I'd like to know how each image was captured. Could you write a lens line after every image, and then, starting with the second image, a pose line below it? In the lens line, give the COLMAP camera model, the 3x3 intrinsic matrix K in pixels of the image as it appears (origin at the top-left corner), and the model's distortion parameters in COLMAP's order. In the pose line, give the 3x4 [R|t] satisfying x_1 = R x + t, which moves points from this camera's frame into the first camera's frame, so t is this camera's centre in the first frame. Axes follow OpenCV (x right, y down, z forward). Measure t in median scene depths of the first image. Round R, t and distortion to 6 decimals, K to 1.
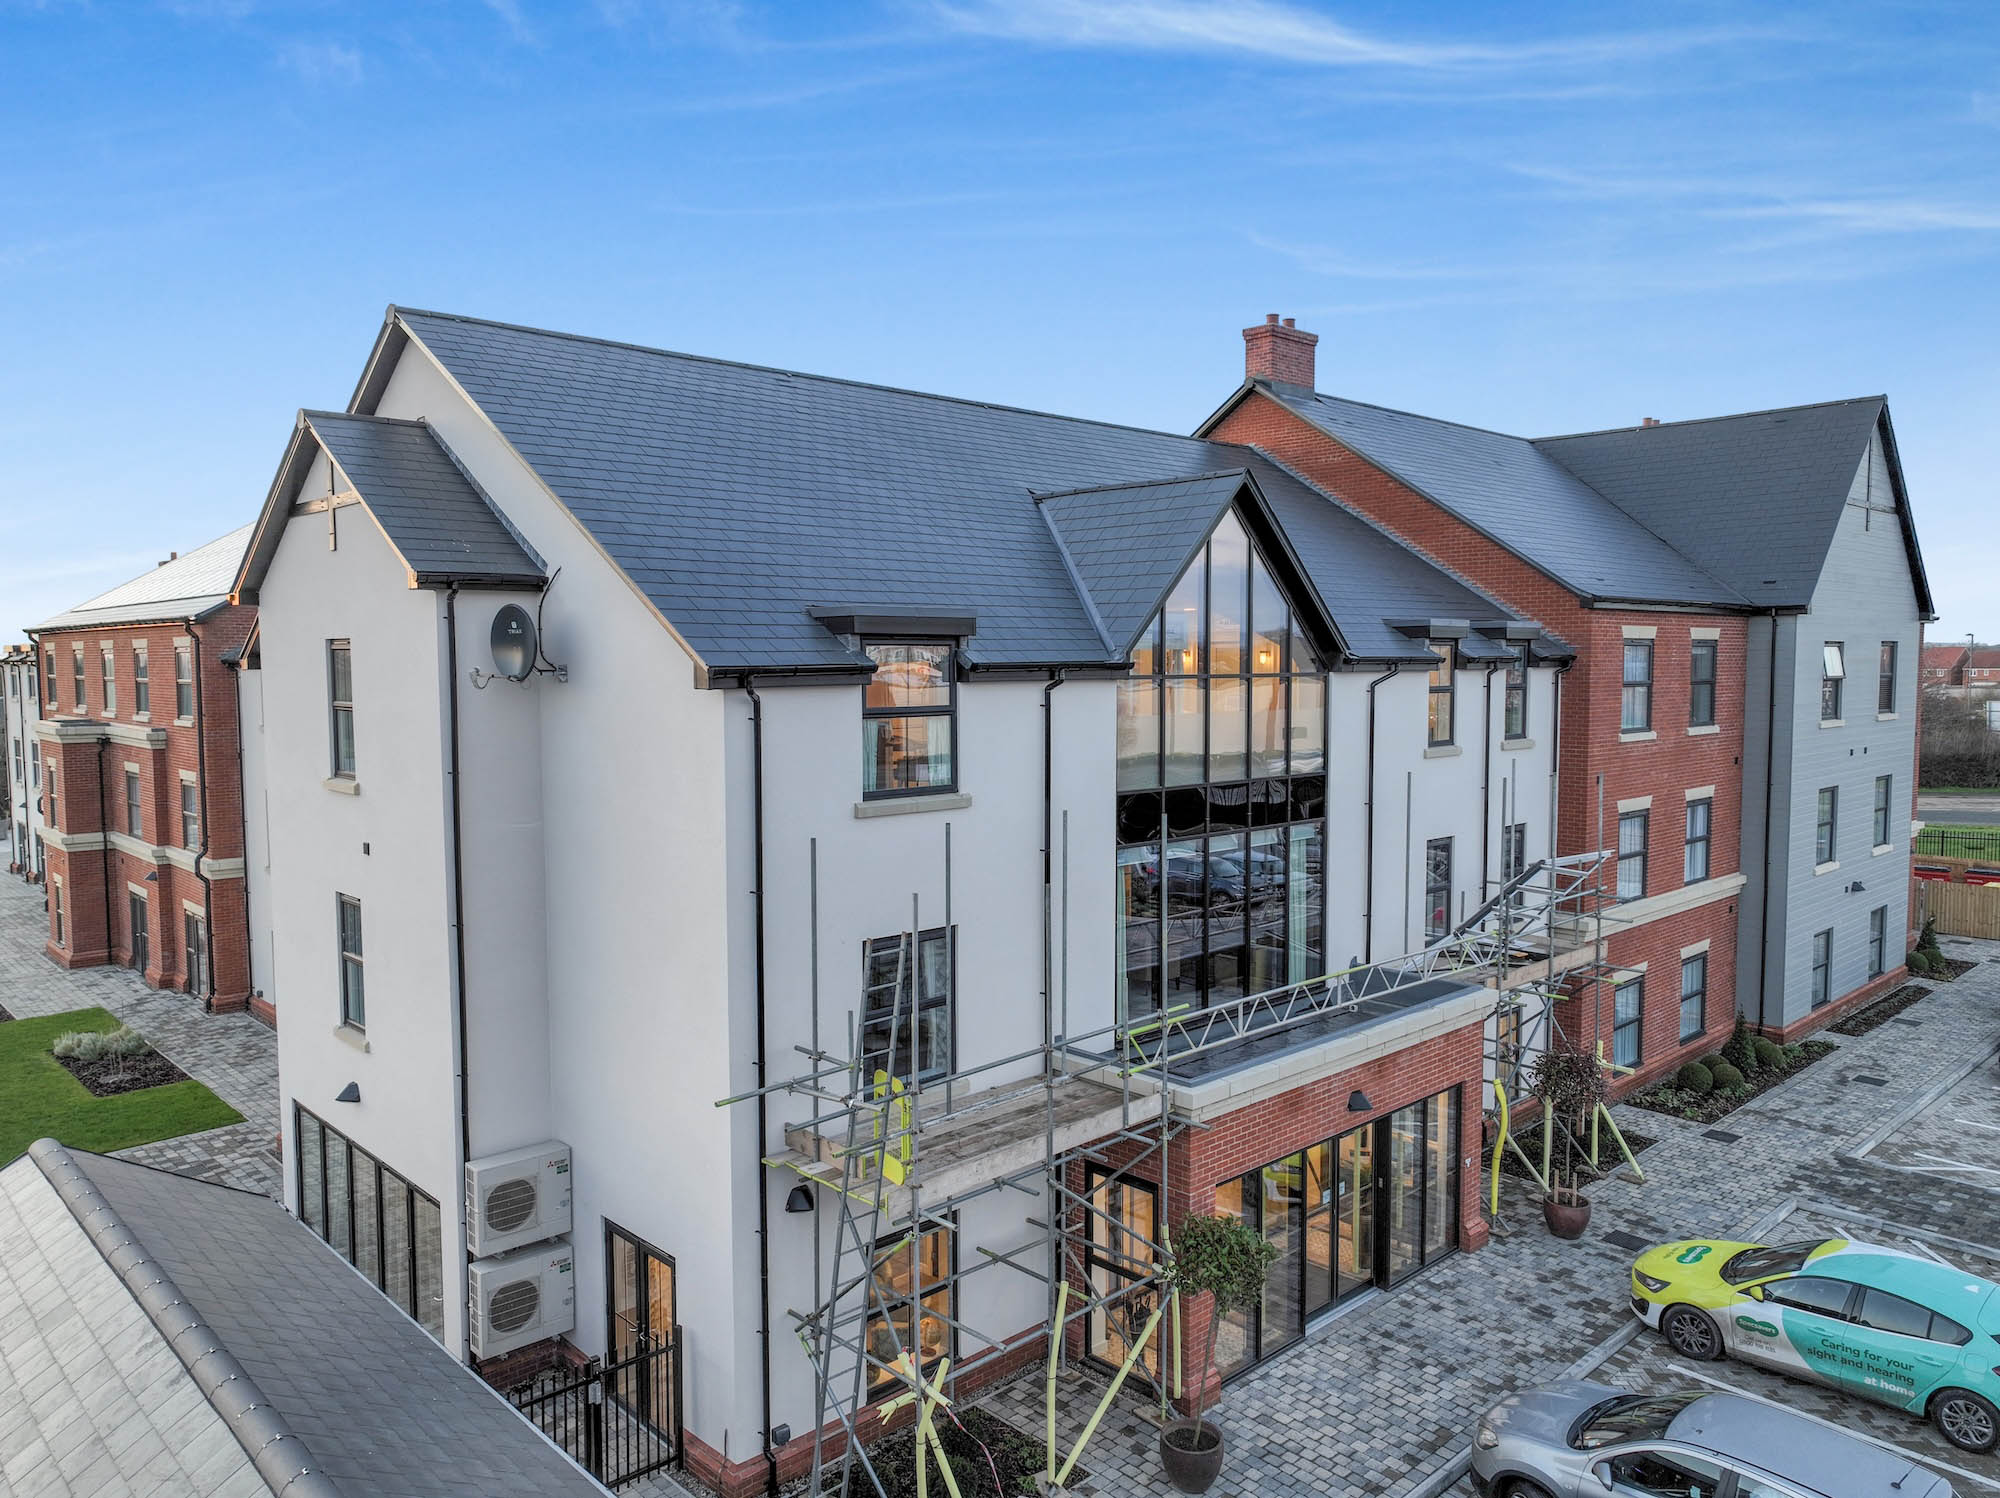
lens RADIAL K [[1405.3, 0, 1000.0], [0, 1405.3, 749.0], [0, 0, 1]] dist [0.003590, 0.016217]
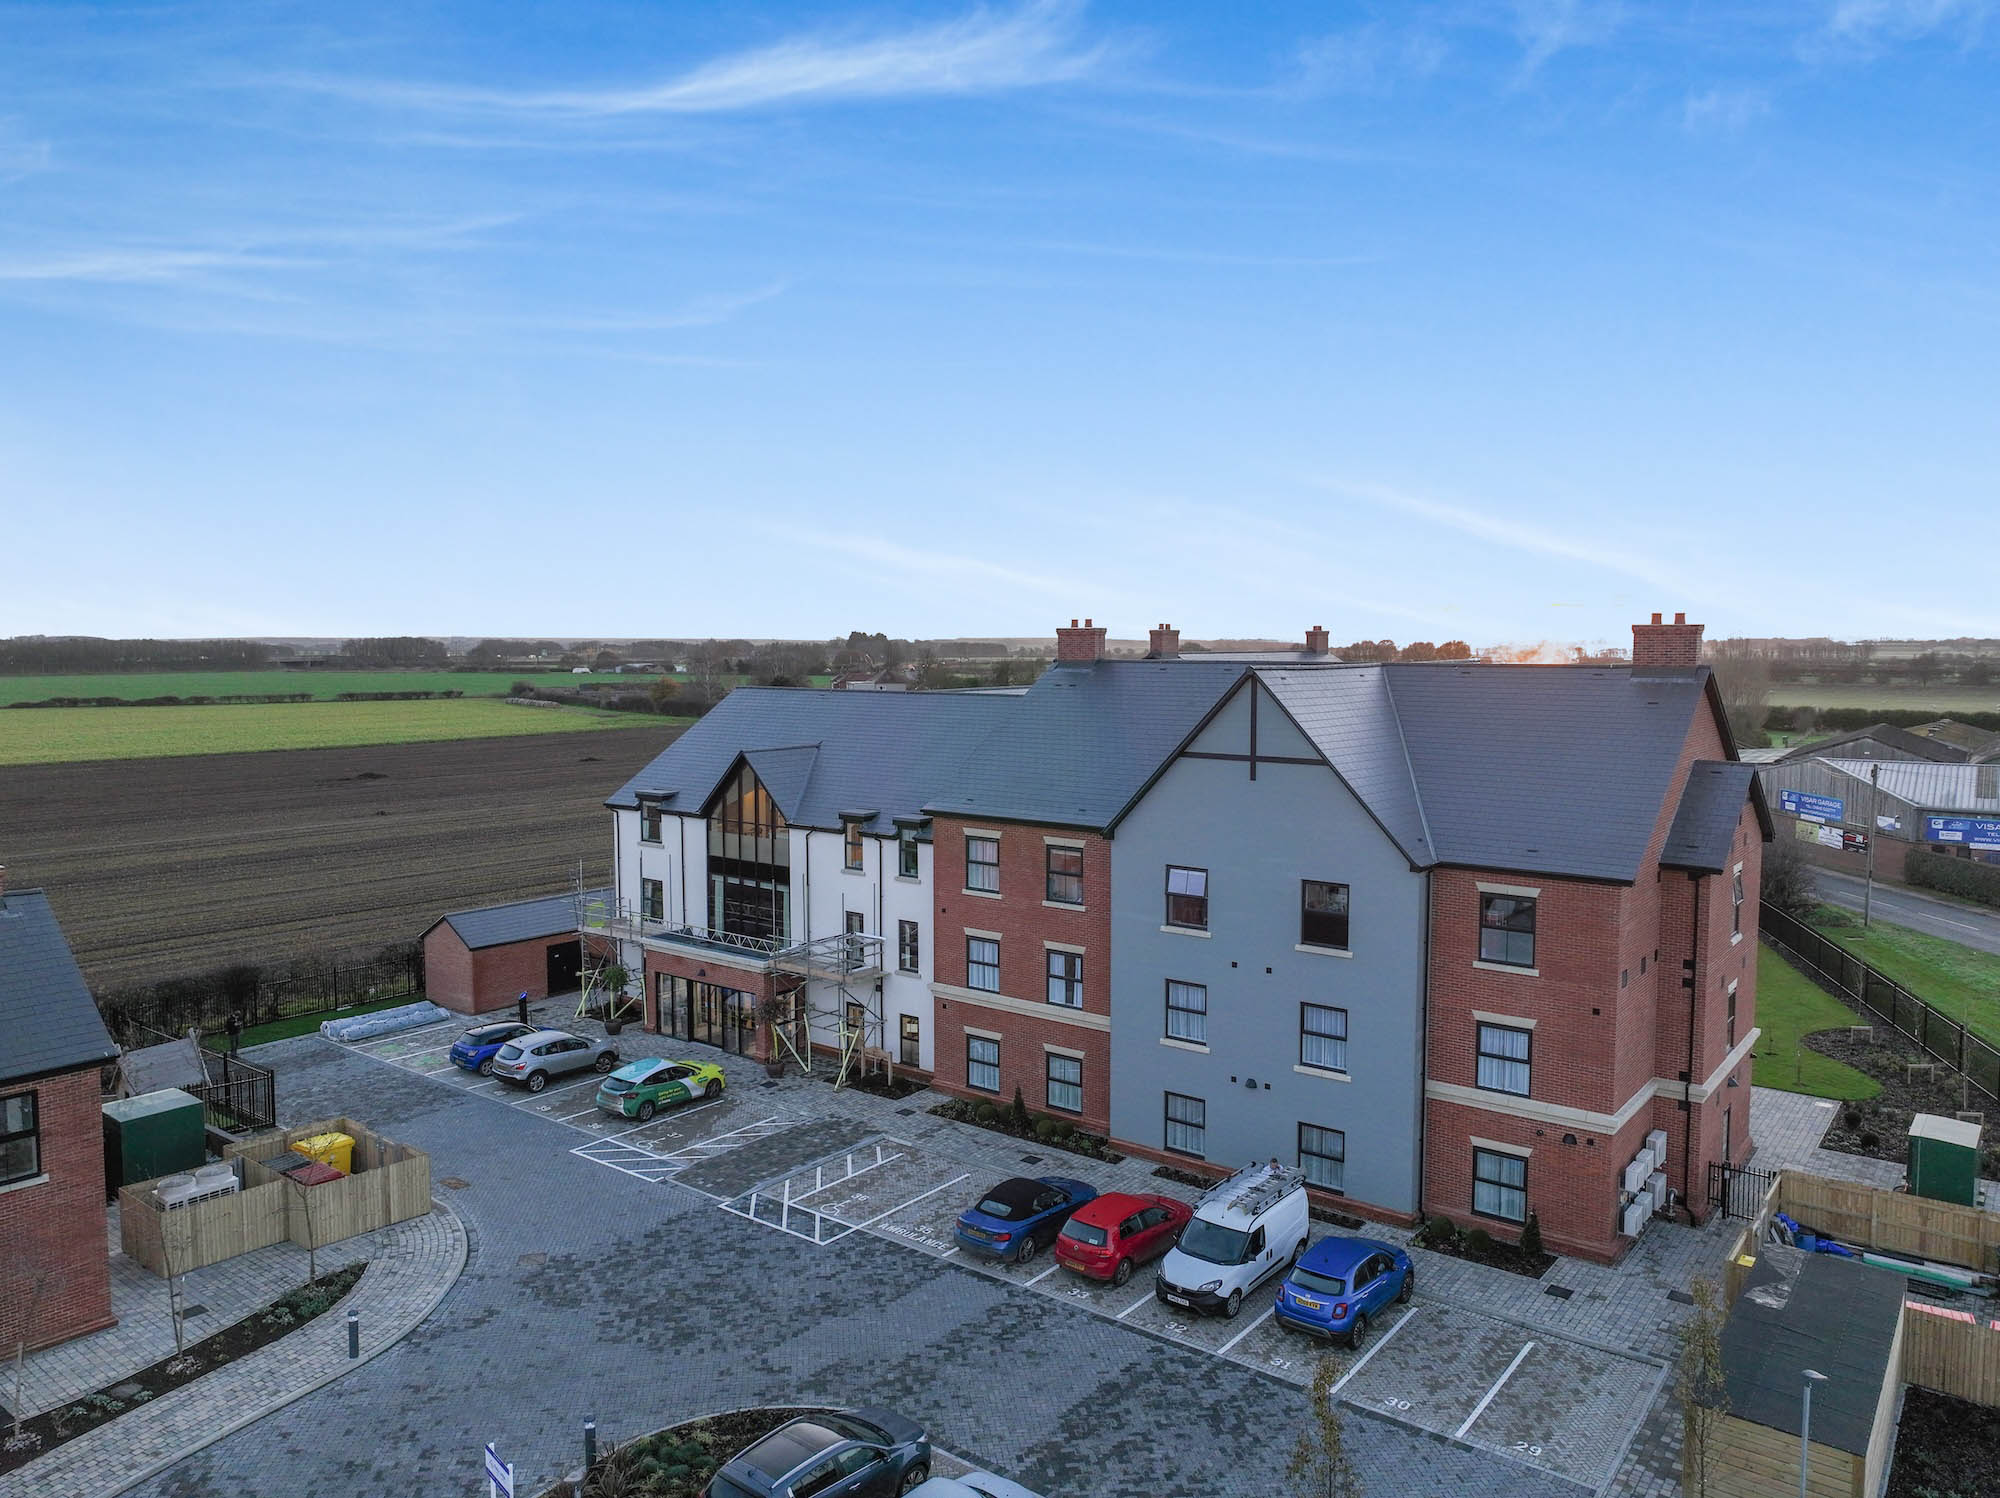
lens RADIAL K [[1405.3, 0, 1021.1], [0, 1405.3, 754.9], [0, 0, 1]] dist [0.006556, 0.003926]
pose [[0.162093, 0.086512, -0.982976, 2.603582], [-0.067456, 0.994791, 0.076429, -0.380398], [0.984467, 0.053919, 0.167084, 0.934268]]
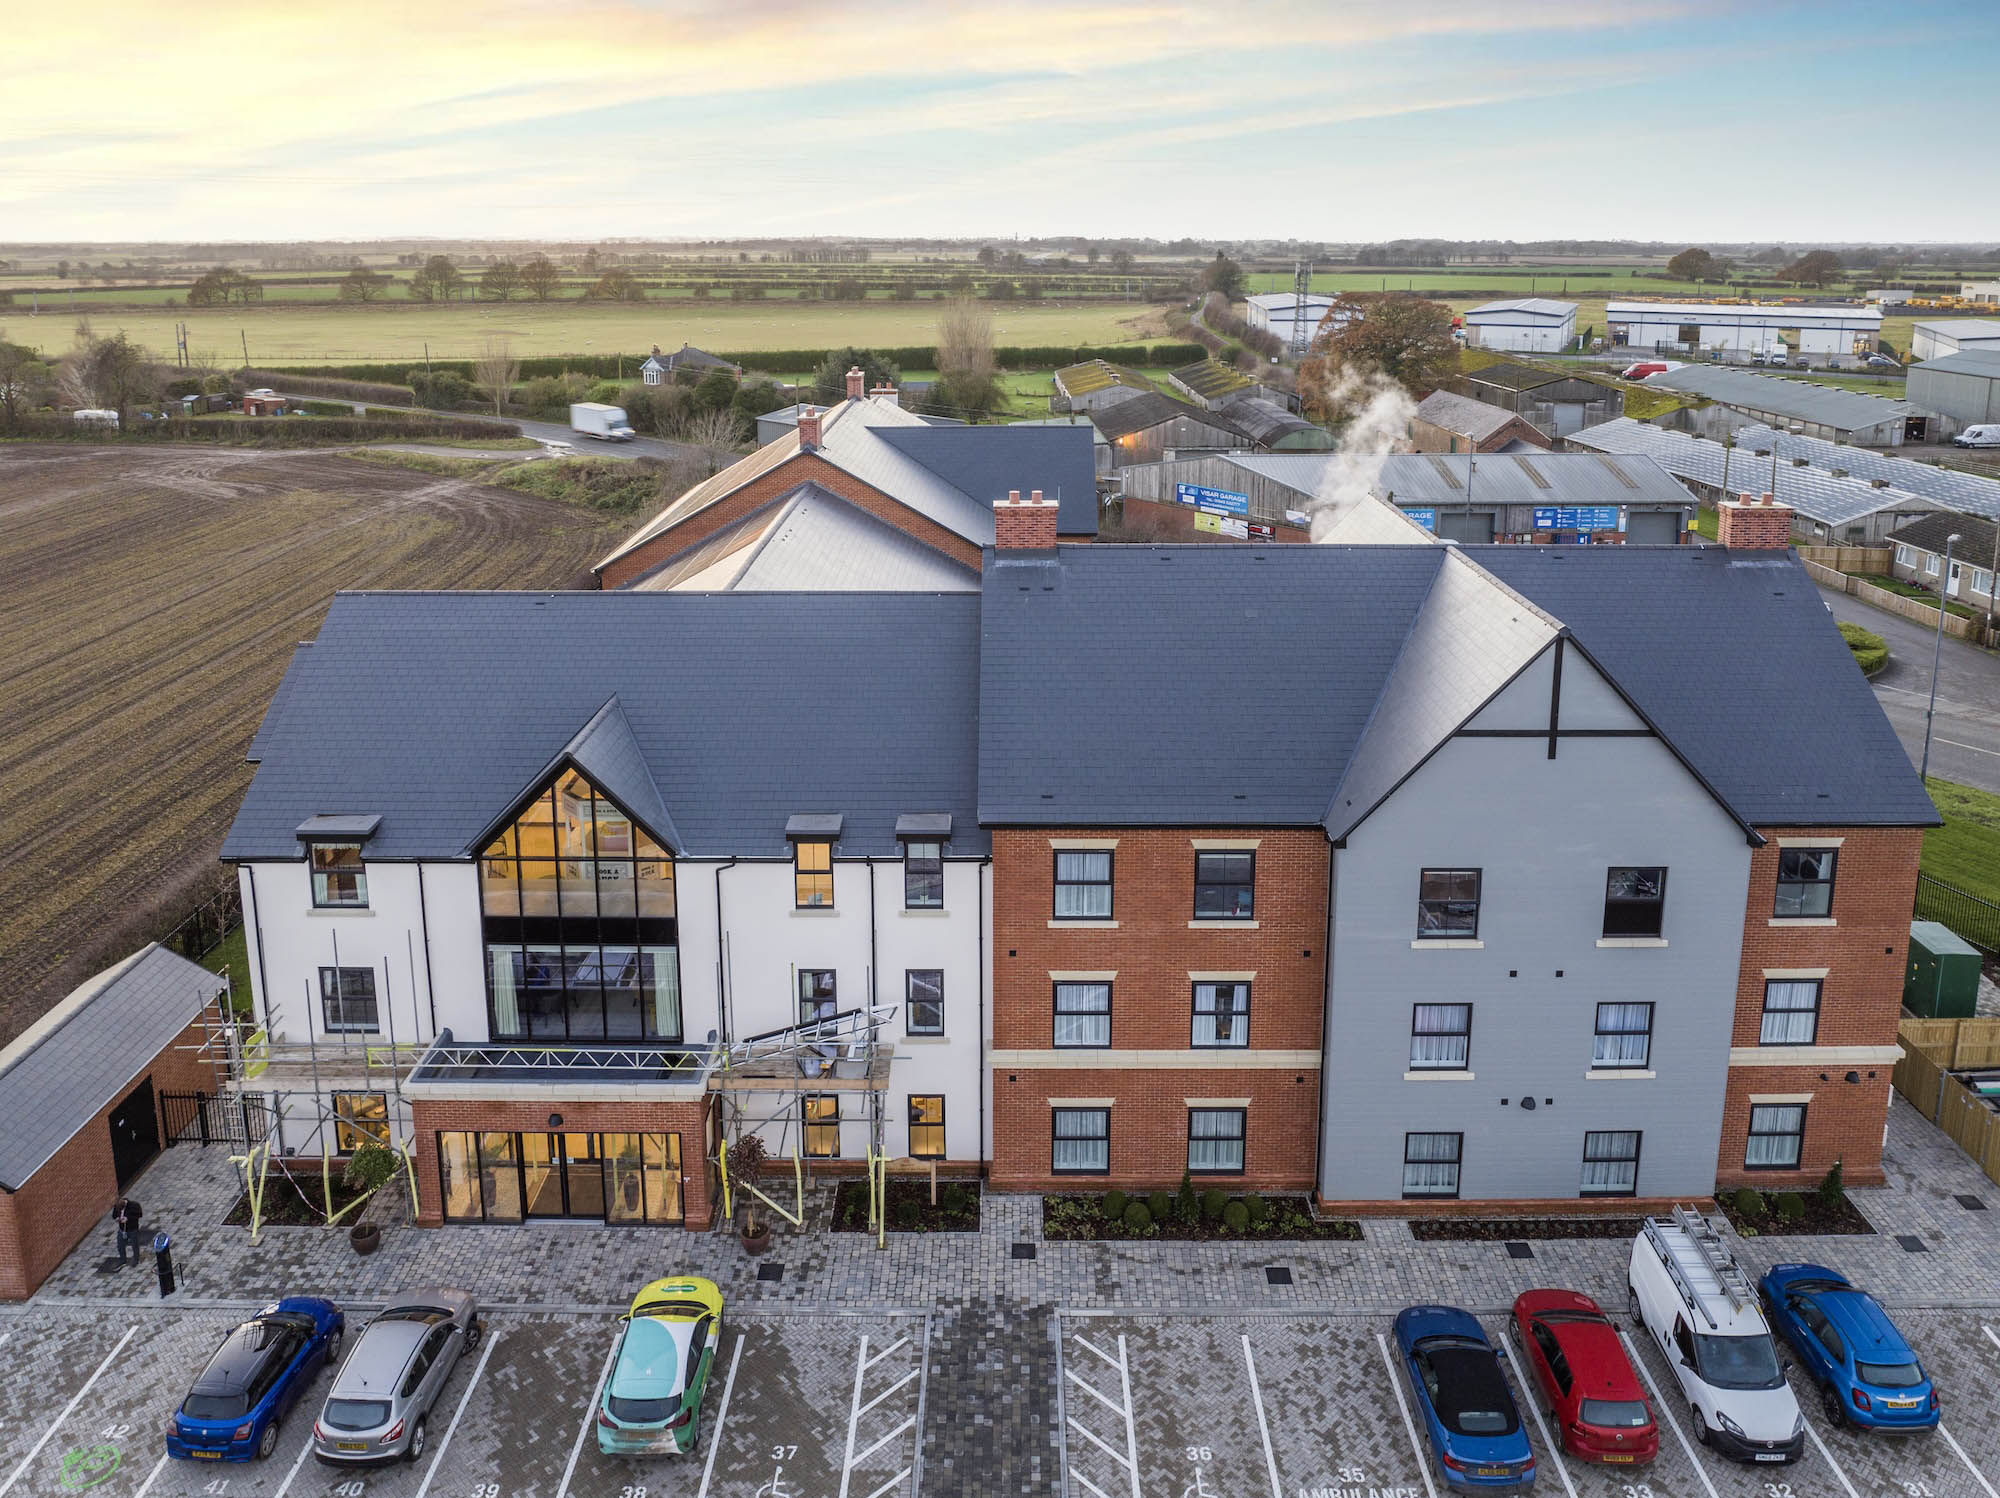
lens RADIAL K [[1467.3, 0, 1003.2], [0, 1467.3, 531.9], [0, 0, 1]] dist [-0.023347, -0.005308]
pose [[0.725124, 0.139685, -0.674302, 1.488058], [-0.048966, 0.987191, 0.151845, -0.654646], [0.686875, -0.077089, 0.722675, 0.087883]]
